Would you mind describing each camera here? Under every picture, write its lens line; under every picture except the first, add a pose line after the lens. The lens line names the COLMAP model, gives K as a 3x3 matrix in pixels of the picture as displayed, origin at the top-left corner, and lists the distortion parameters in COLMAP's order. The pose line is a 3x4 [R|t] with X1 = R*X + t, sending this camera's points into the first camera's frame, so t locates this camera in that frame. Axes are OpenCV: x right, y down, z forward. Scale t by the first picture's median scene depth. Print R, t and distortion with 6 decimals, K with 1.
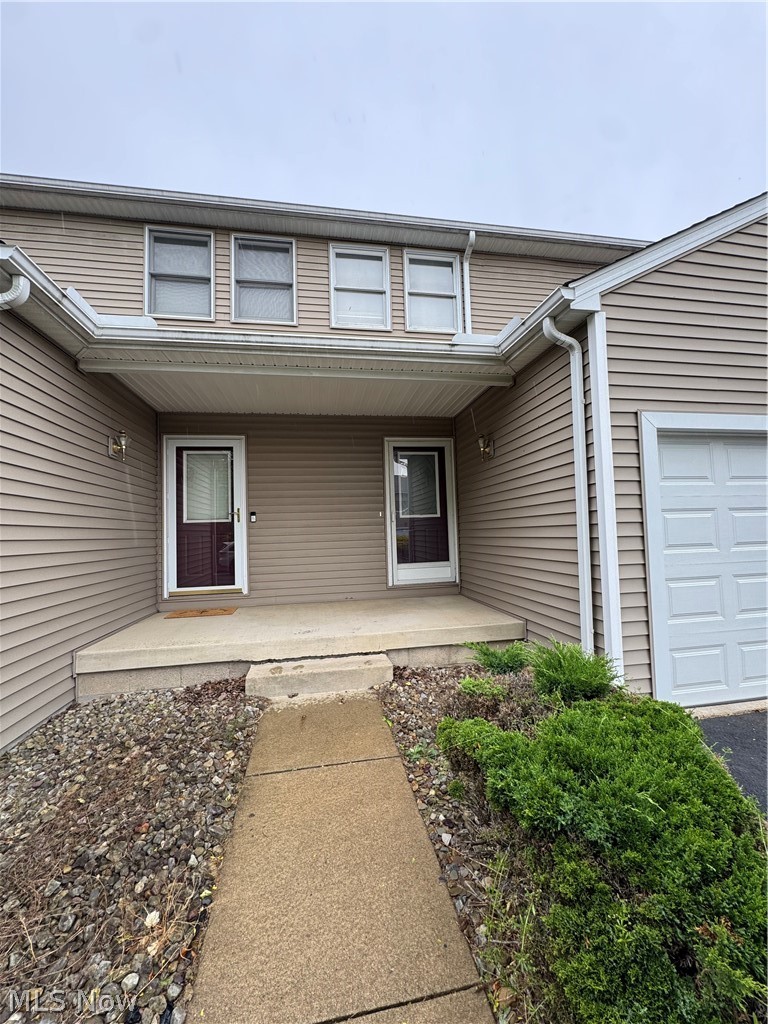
lens RADIAL K [[410.8, 0, 386.1], [0, 410.8, 512.2], [0, 0, 1]] dist [-0.003656, -0.000035]
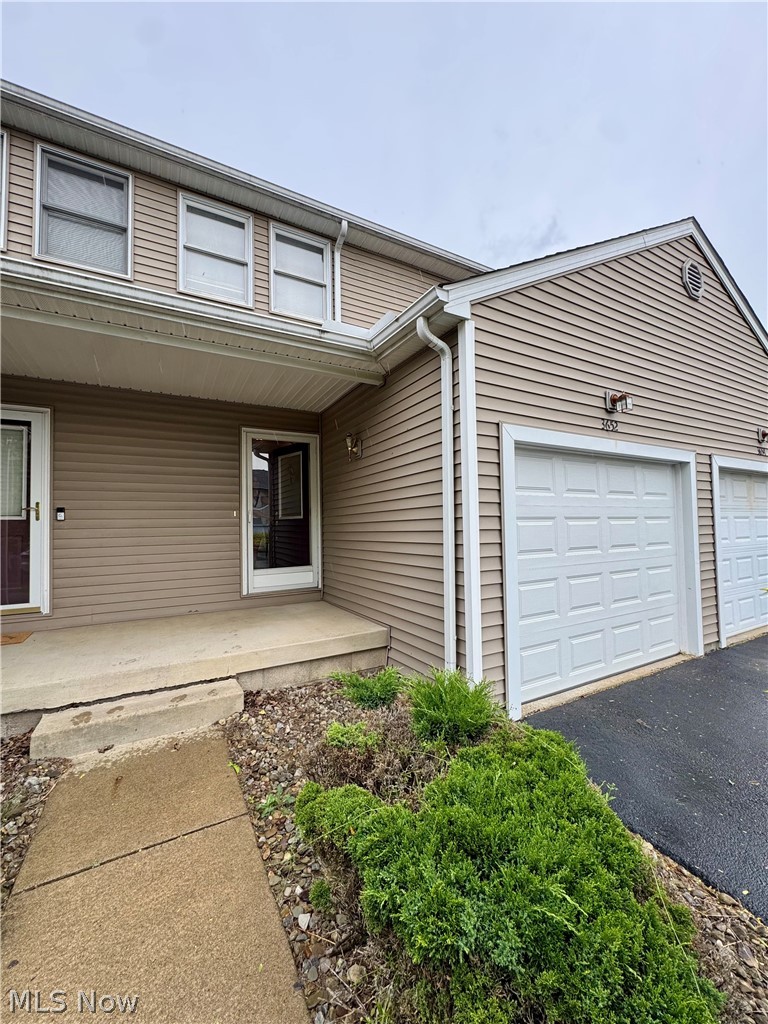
lens RADIAL K [[410.8, 0, 386.1], [0, 410.8, 512.2], [0, 0, 1]] dist [-0.003656, -0.000035]
pose [[0.944990, 0.023881, 0.326227, 0.009153], [-0.025064, 0.999686, -0.000576, -0.010599], [-0.326138, -0.007632, 0.945291, 0.100834]]
